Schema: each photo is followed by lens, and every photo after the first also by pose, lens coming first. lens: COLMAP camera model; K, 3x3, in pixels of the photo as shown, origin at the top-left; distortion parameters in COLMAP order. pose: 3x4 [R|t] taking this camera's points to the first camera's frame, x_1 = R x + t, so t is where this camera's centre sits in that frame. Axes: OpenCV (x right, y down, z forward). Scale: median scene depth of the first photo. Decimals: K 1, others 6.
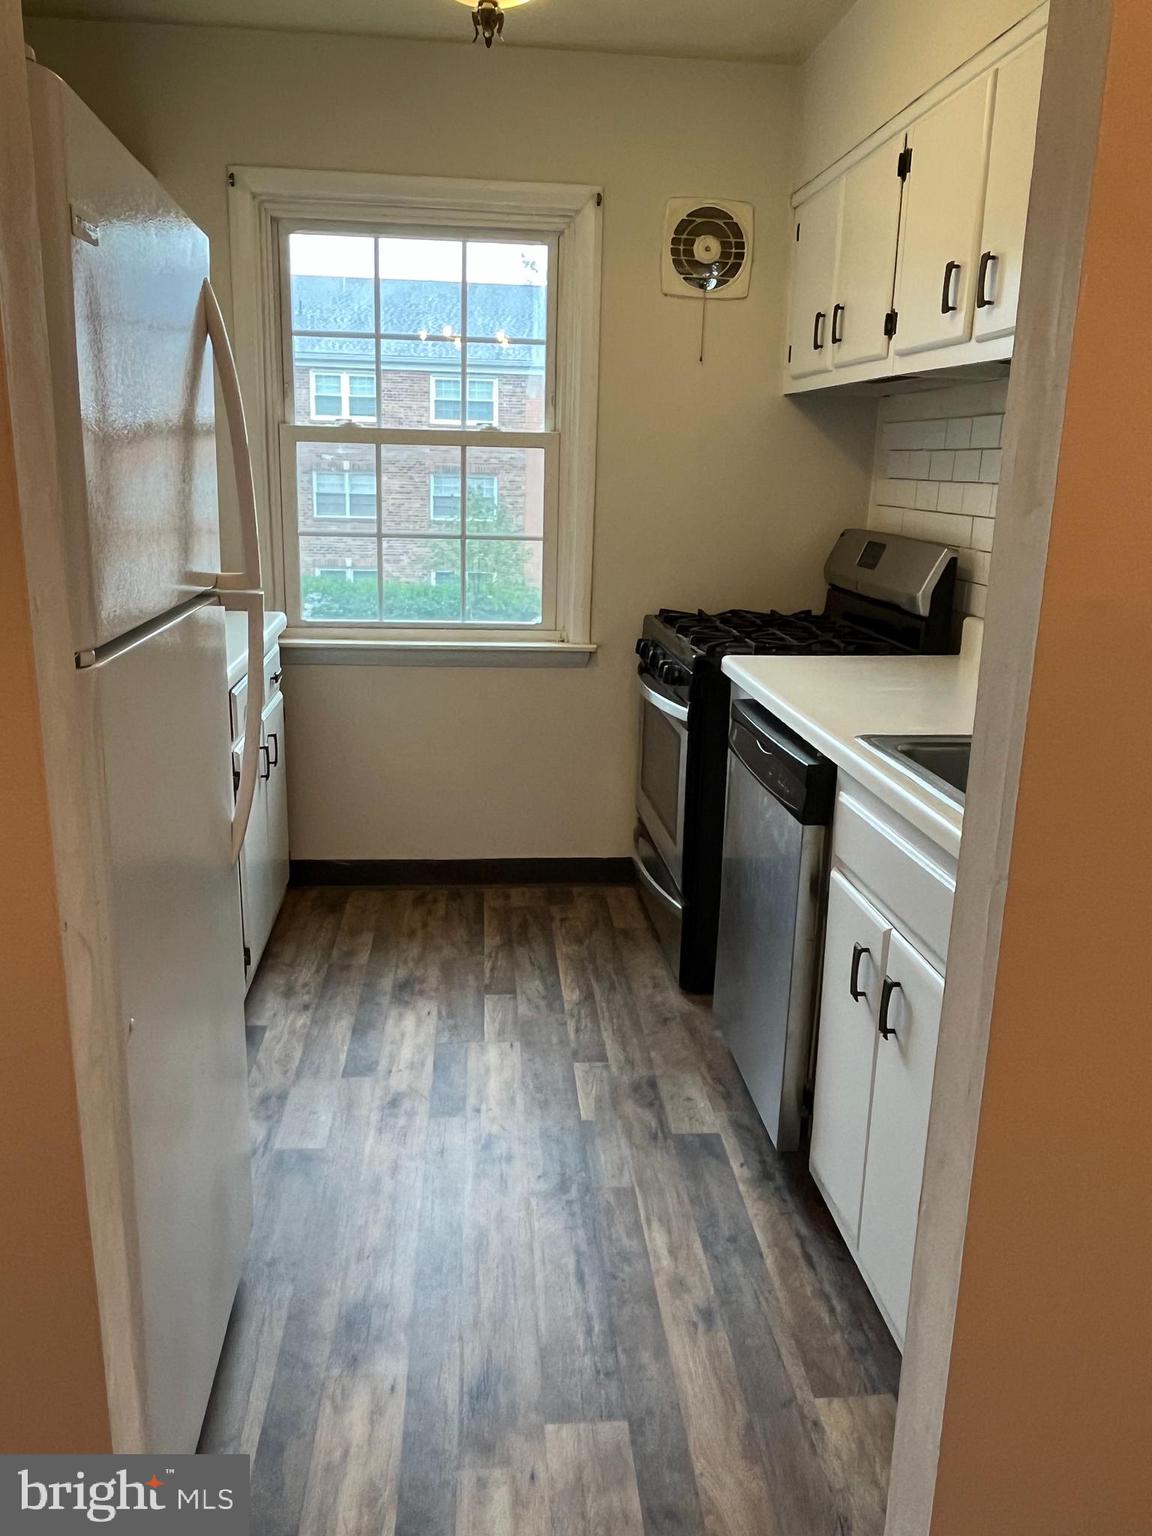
lens RADIAL K [[1146.2, 0, 588.8], [0, 1146.2, 763.6], [0, 0, 1]] dist [0.002471, -0.010741]
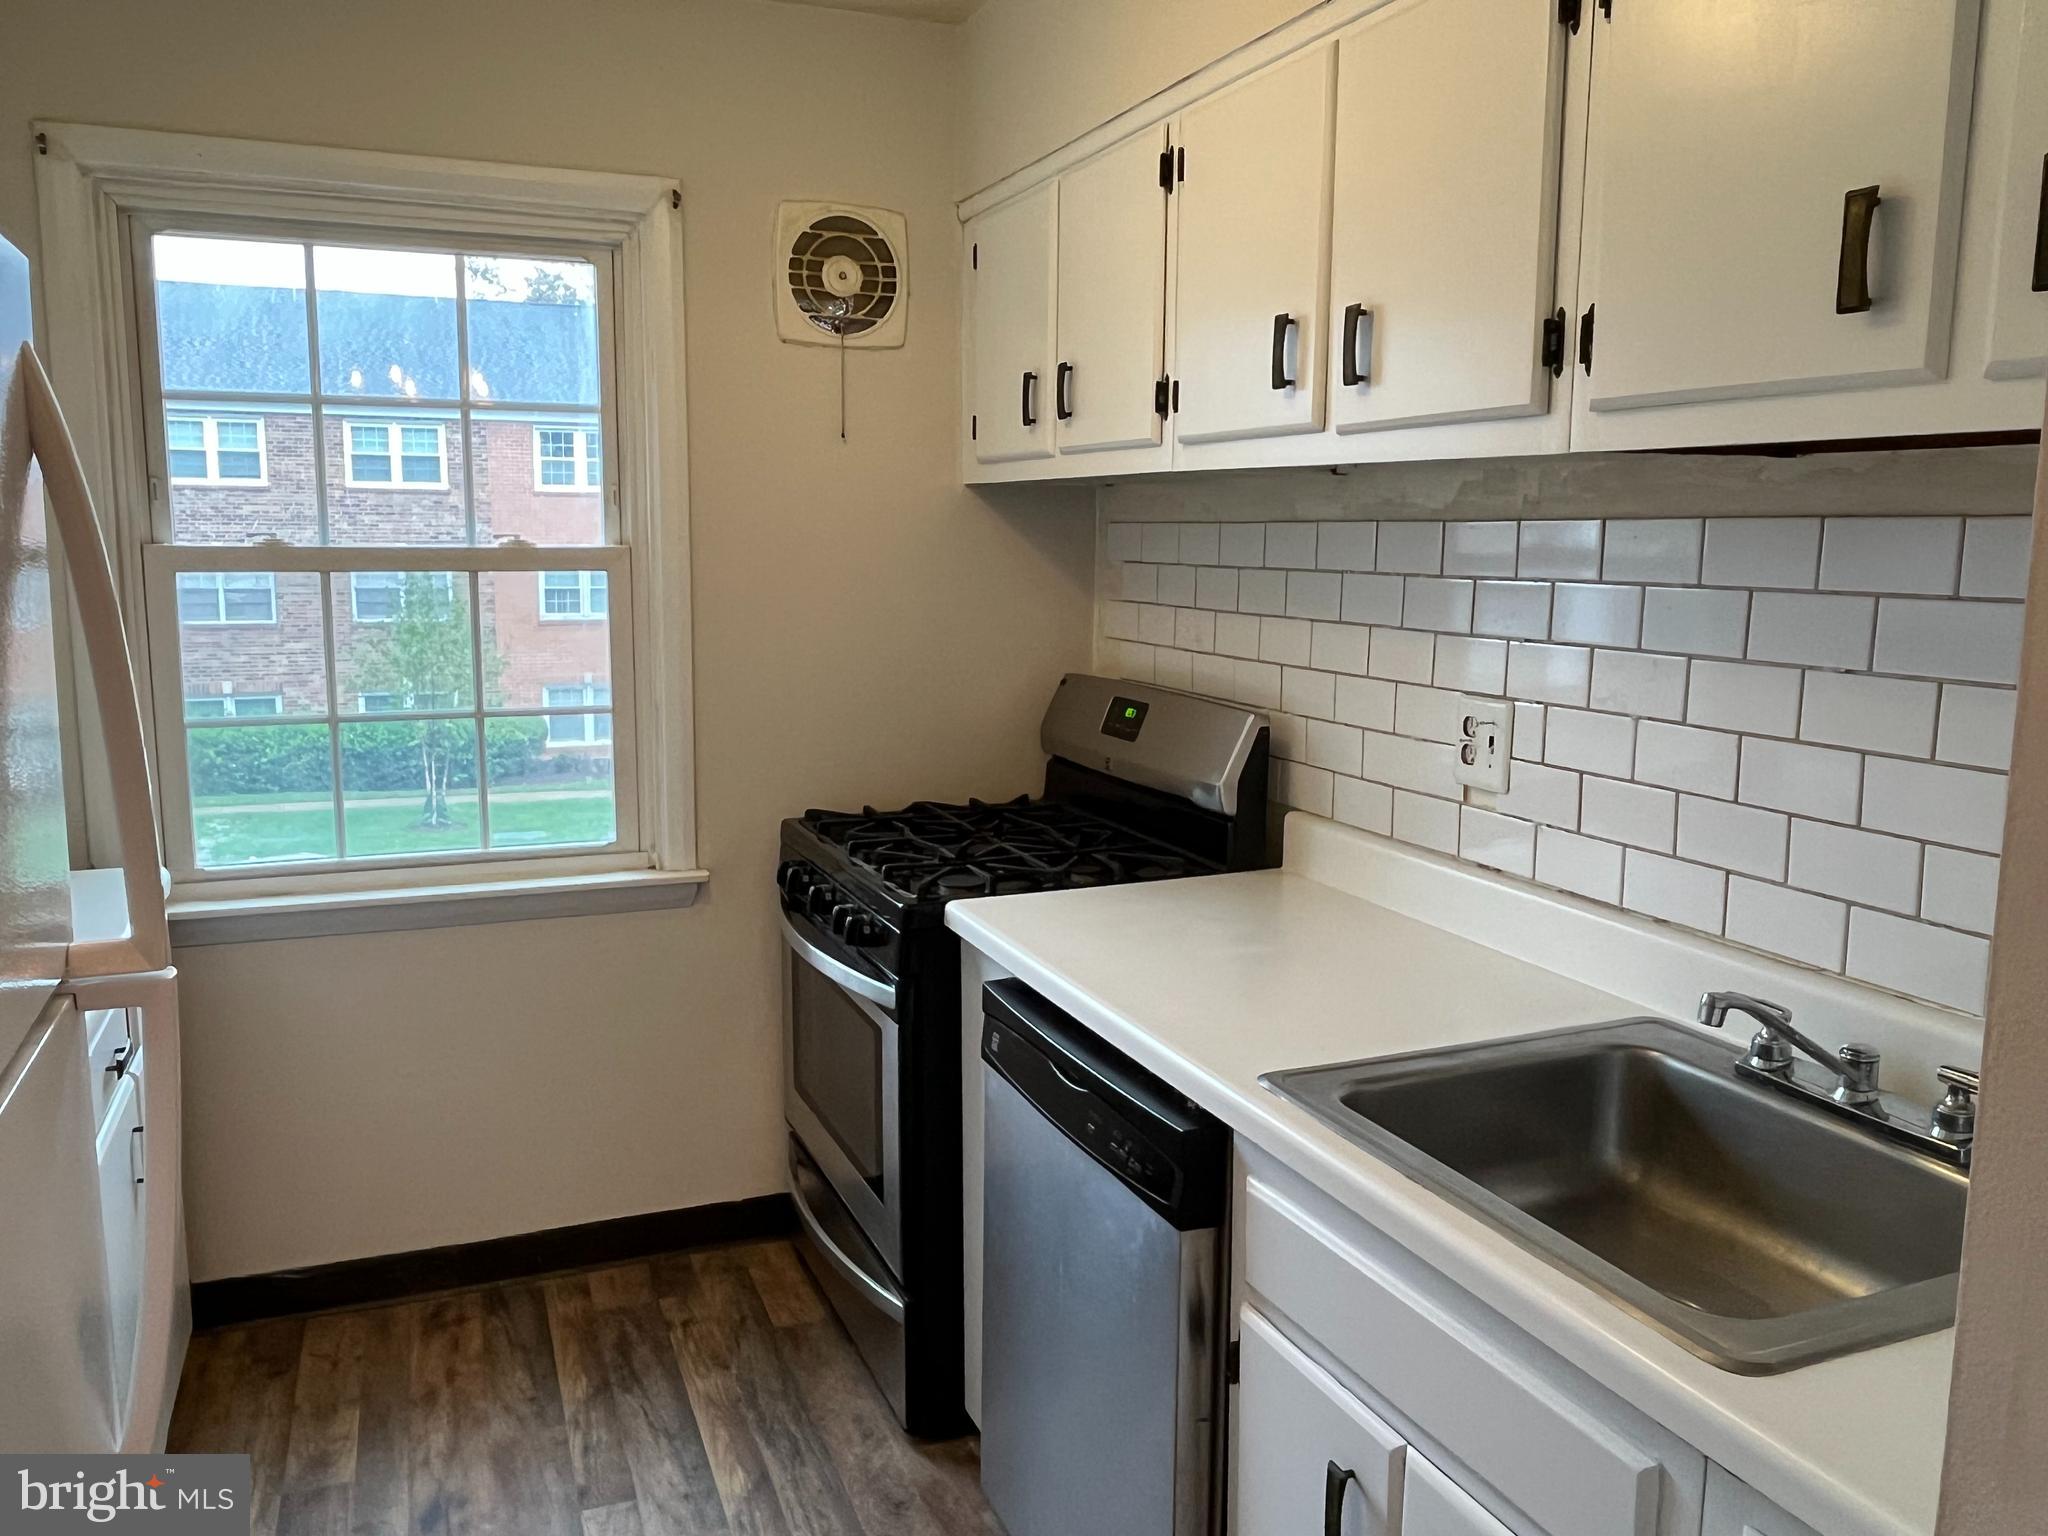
lens RADIAL K [[1528.3, 0, 1016.5], [0, 1528.3, 774.2], [0, 0, 1]] dist [0.002471, -0.010741]
pose [[0.961663, -0.061312, 0.267294, -0.056652], [0.087124, 0.992496, -0.085792, -0.074558], [-0.260028, 0.105790, 0.959788, 0.146829]]
